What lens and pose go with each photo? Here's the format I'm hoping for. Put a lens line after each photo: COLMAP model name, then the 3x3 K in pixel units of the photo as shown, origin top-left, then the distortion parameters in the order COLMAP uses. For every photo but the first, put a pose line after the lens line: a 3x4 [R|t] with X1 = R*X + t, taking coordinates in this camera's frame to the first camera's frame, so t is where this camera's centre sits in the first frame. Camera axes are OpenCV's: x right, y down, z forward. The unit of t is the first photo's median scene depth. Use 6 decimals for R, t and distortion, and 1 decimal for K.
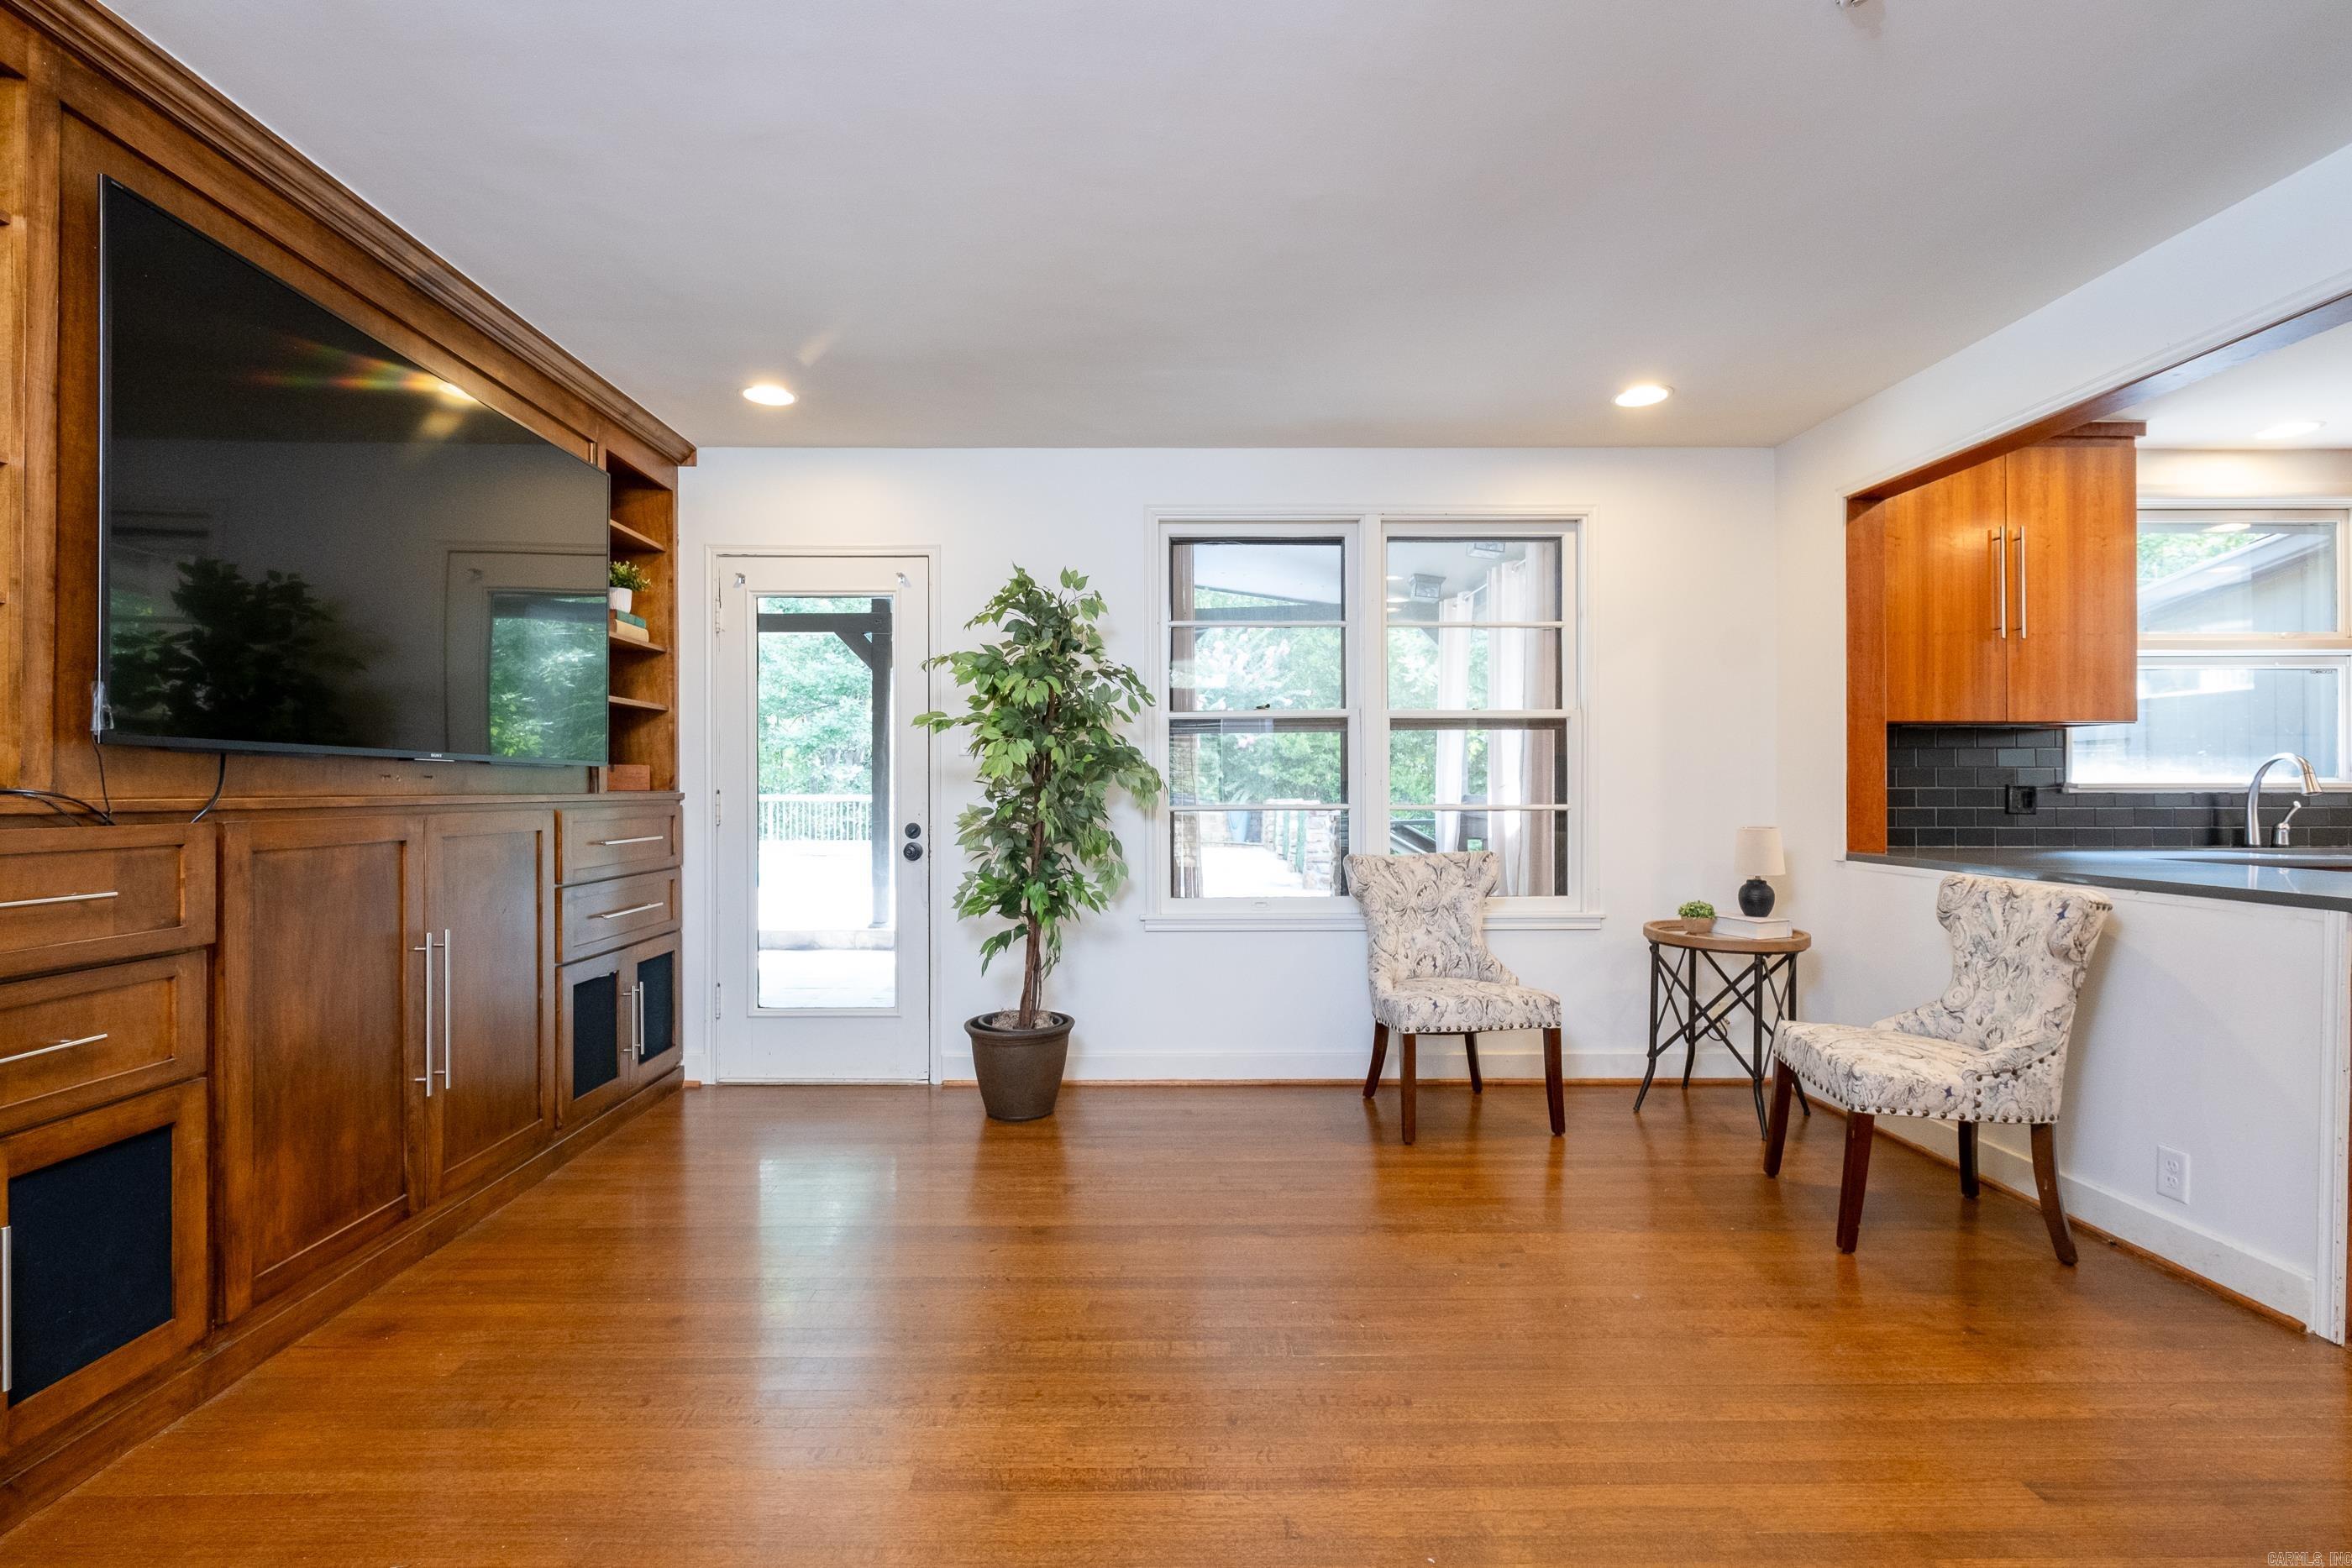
lens RADIAL K [[1058.2, 0, 1155.7], [0, 1058.2, 787.7], [0, 0, 1]] dist [-0.006269, 0.000671]
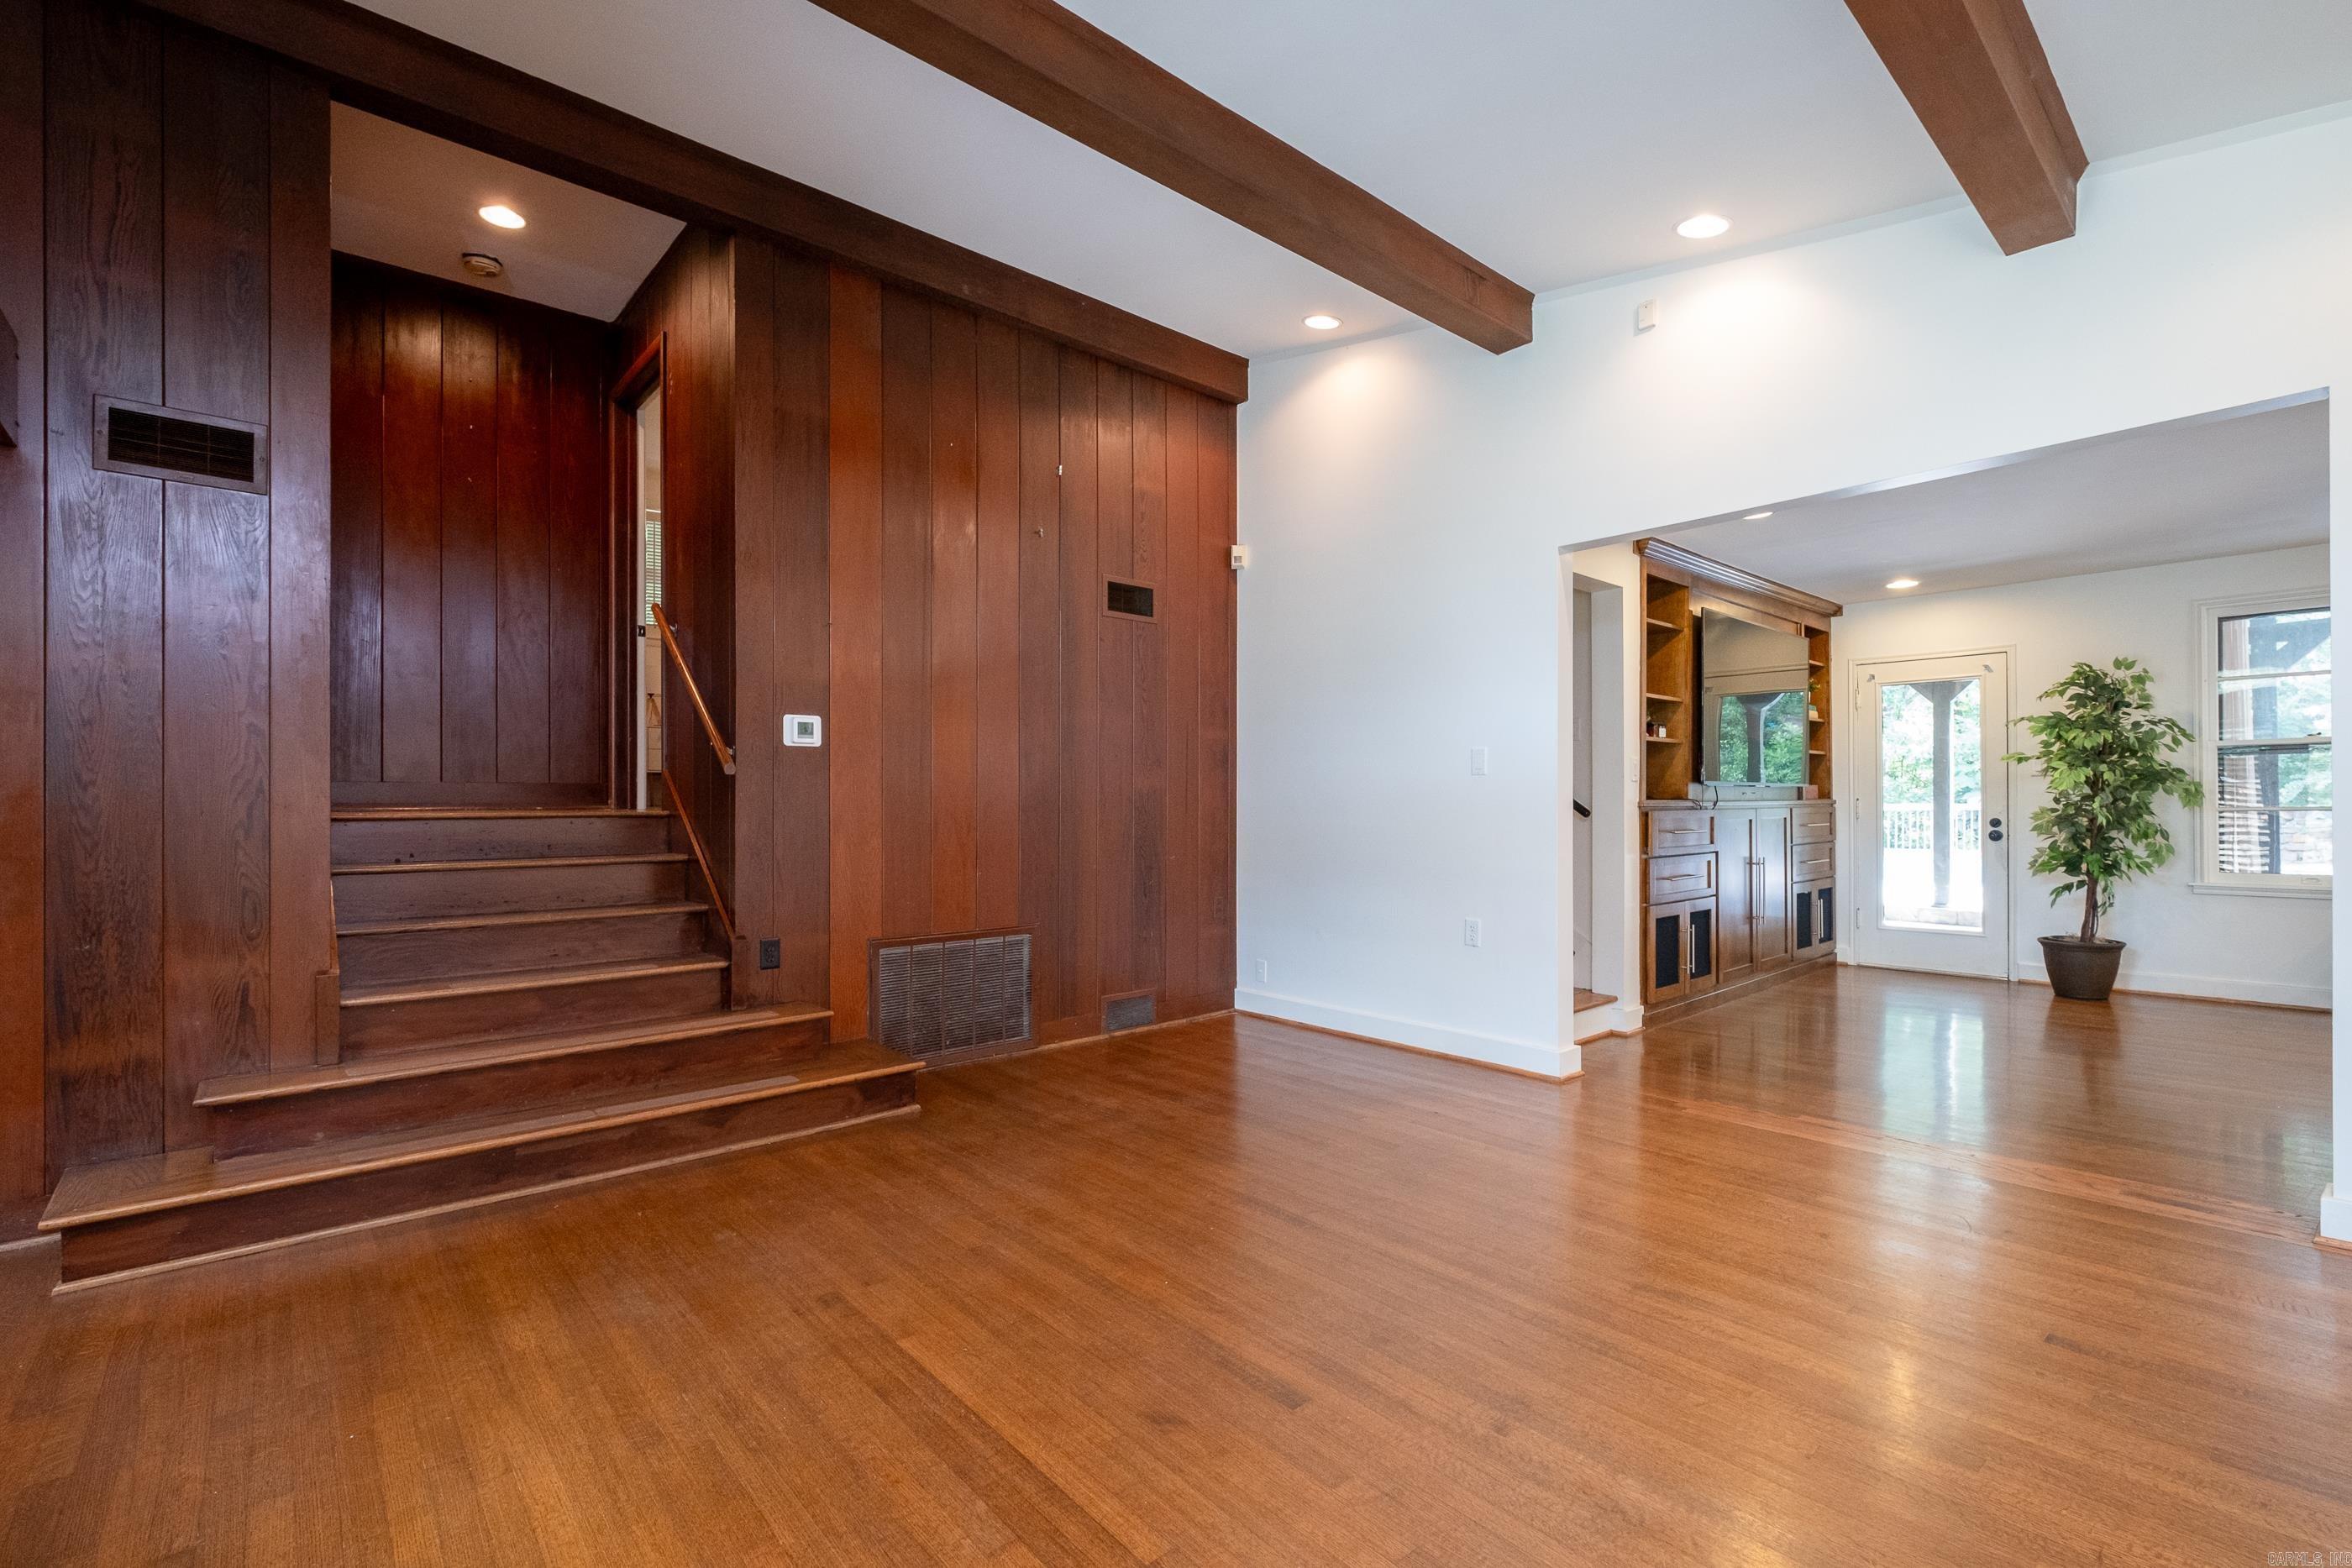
lens RADIAL K [[1058.2, 0, 1177.0], [0, 1058.2, 798.1], [0, 0, 1]] dist [-0.006269, 0.000671]
pose [[0.656905, -0.002721, -0.753969, 0.177207], [0.007591, 0.999967, 0.003004, -0.011224], [0.753935, -0.007697, 0.656903, -1.092003]]
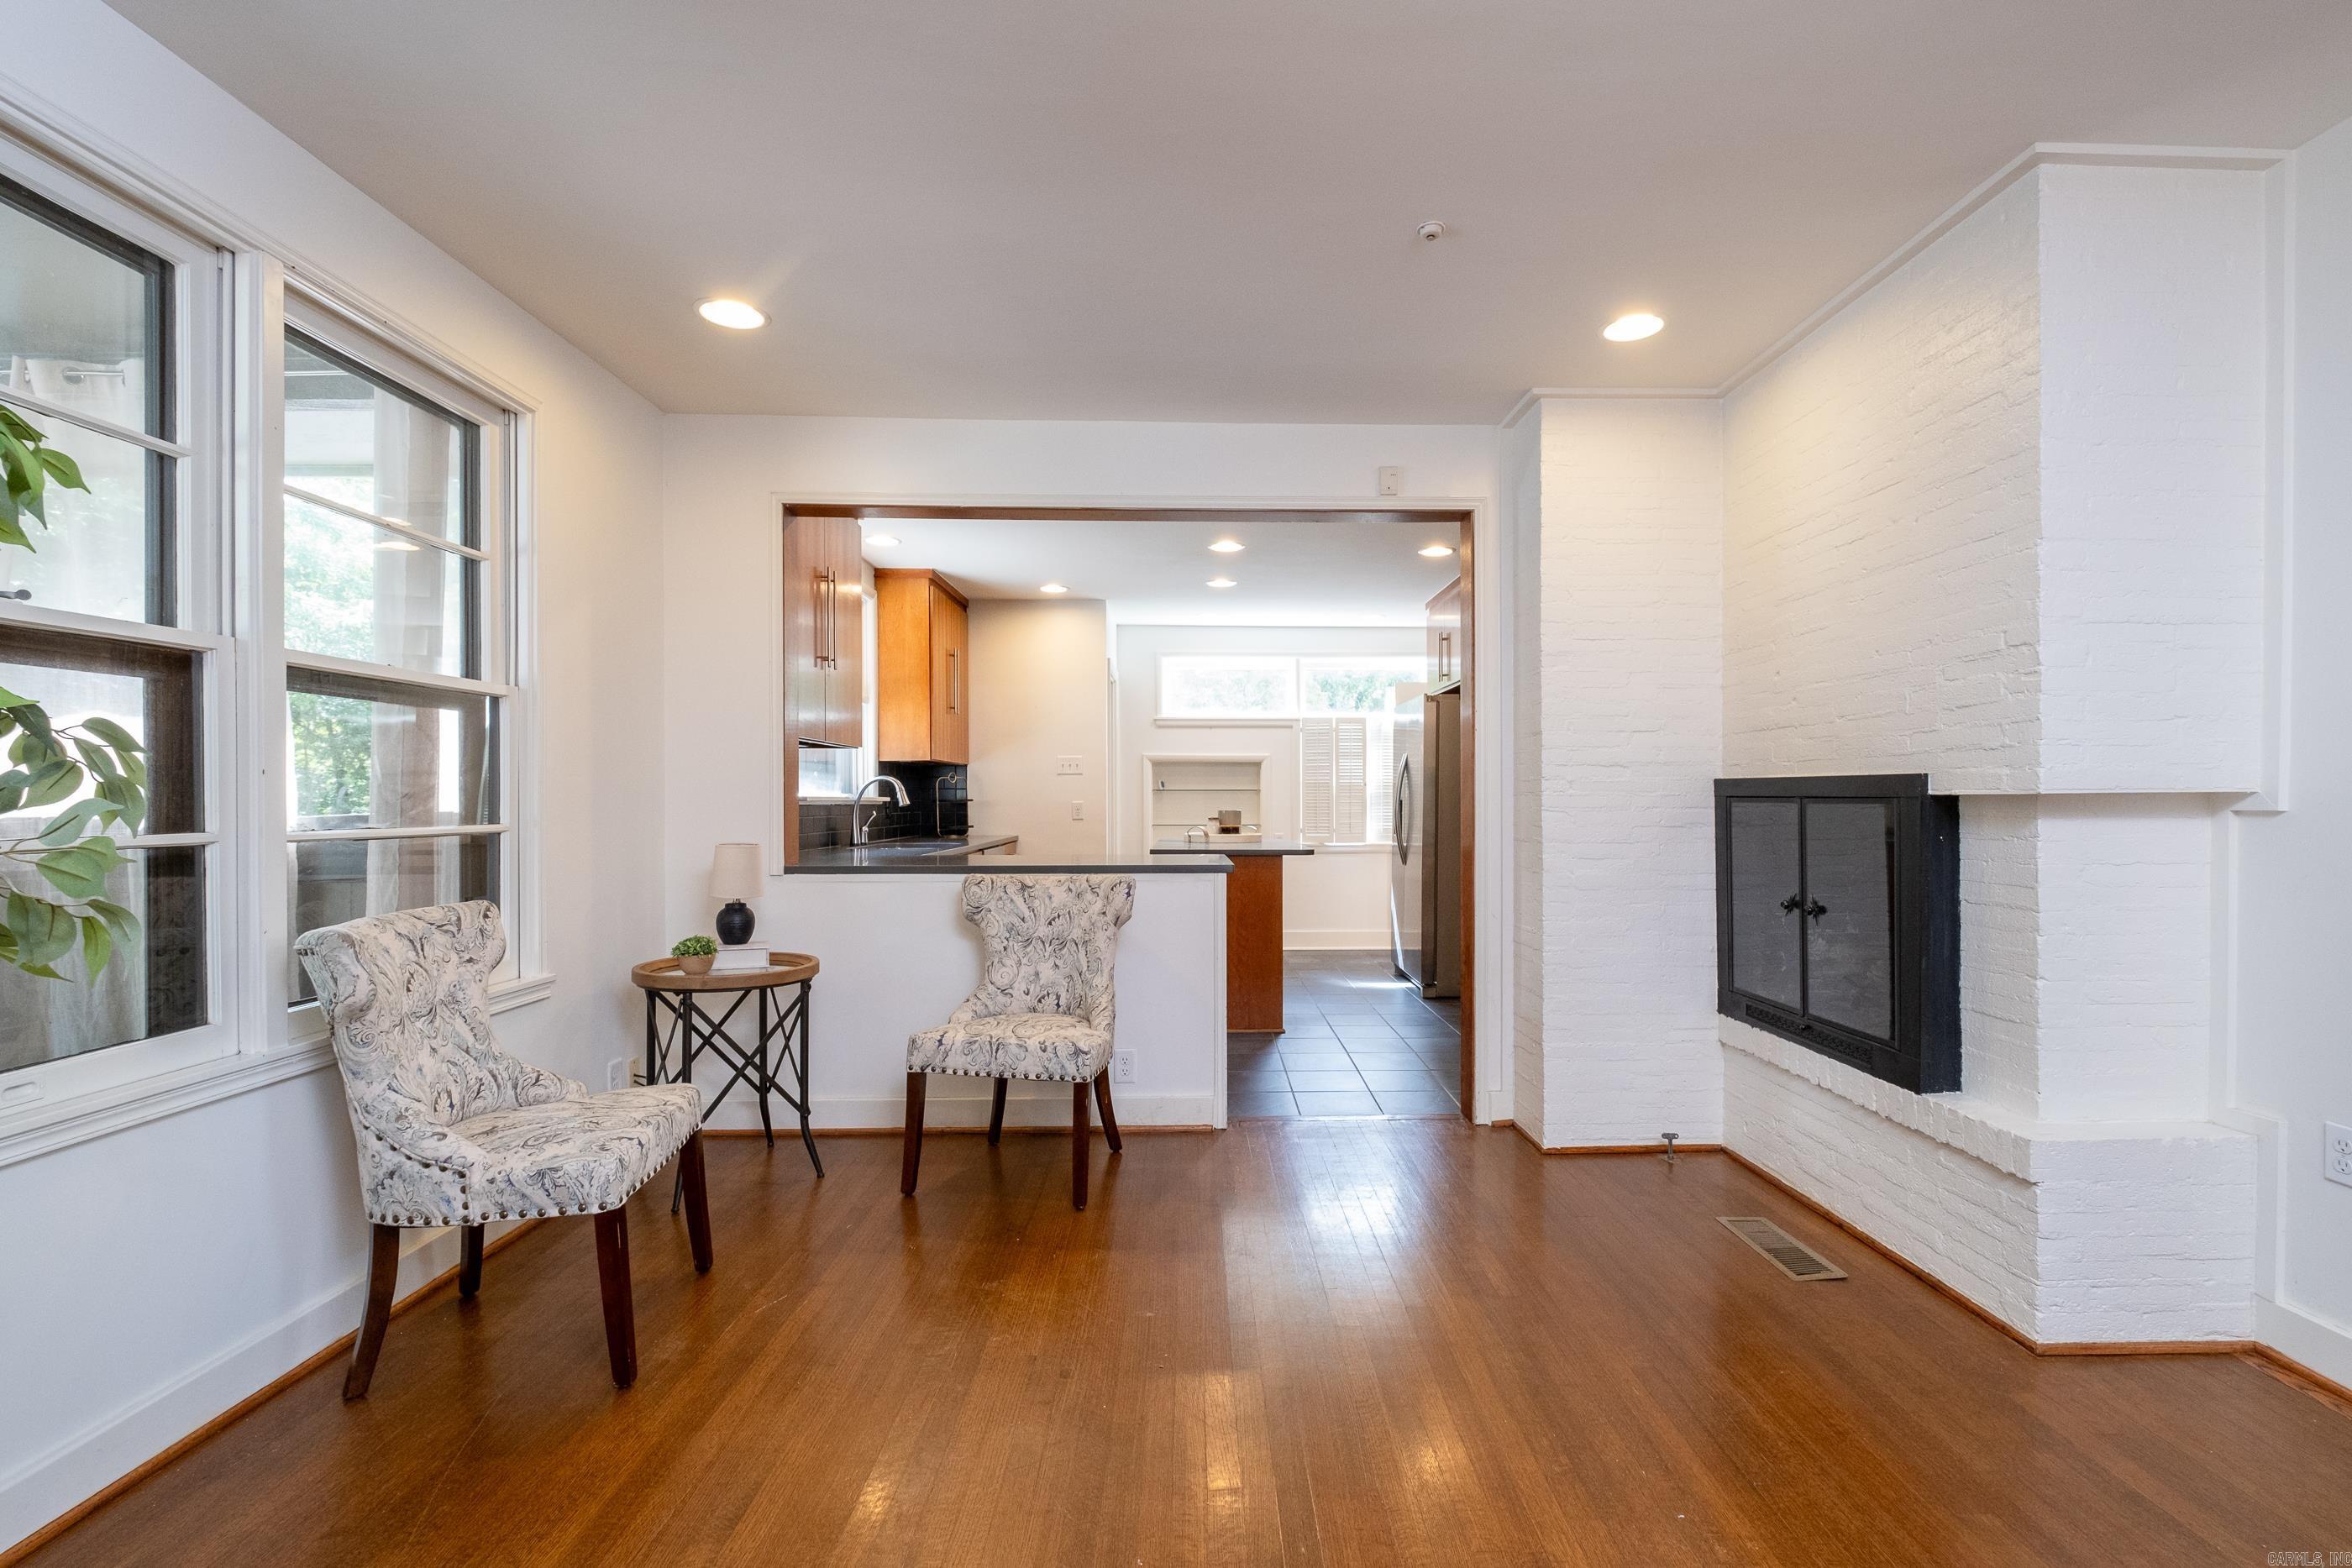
lens RADIAL K [[1058.2, 0, 1212.6], [0, 1058.2, 807.9], [0, 0, 1]] dist [-0.006269, 0.000671]
pose [[-0.012791, -0.005952, 0.999900, -0.327495], [0.001595, 0.999981, 0.005973, 0.002066], [-0.999917, 0.001671, -0.012781, 0.601761]]
